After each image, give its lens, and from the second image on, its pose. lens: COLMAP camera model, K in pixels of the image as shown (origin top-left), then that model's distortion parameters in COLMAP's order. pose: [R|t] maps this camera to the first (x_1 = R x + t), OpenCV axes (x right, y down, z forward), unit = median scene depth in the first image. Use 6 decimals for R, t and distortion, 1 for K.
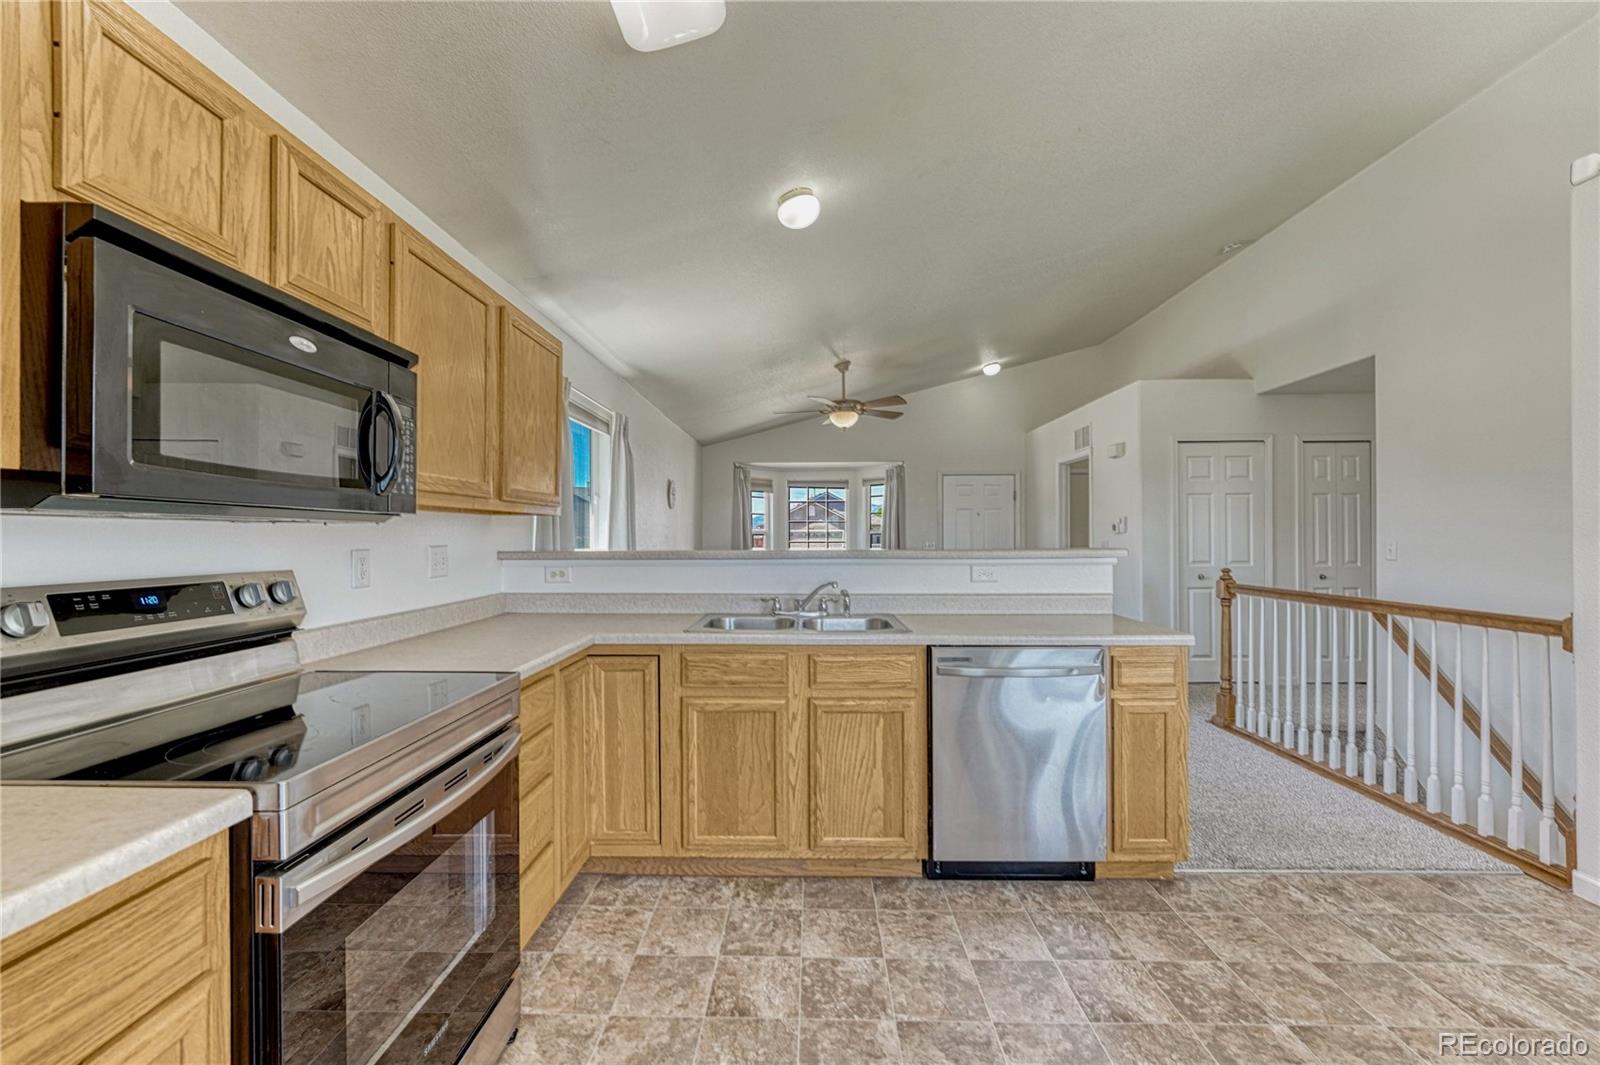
lens RADIAL K [[653.5, 0, 800.0], [0, 653.5, 532.5], [0, 0, 1]] dist [-0.010899, 0.000203]
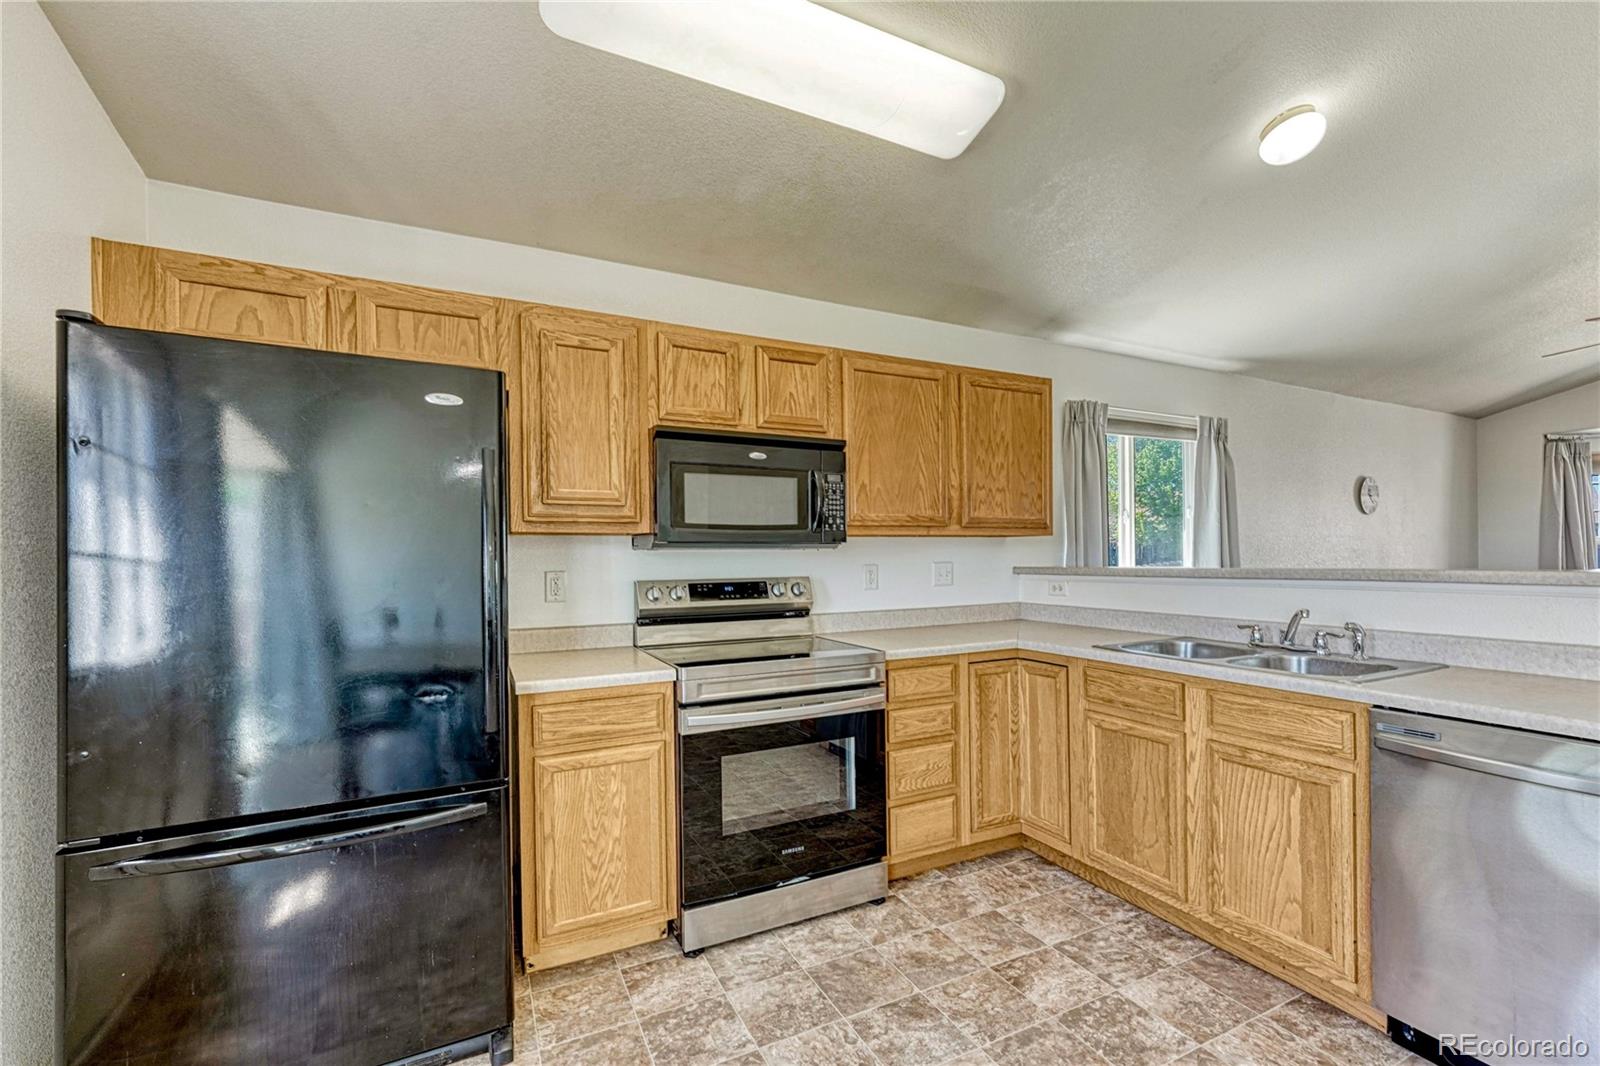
lens RADIAL K [[674.7, 0, 798.8], [0, 674.7, 556.5], [0, 0, 1]] dist [-0.002287, -0.000168]
pose [[0.459686, -0.004595, -0.888070, 0.564726], [0.017248, 0.999844, 0.003755, -0.001806], [0.887914, -0.017043, 0.459694, 0.110944]]
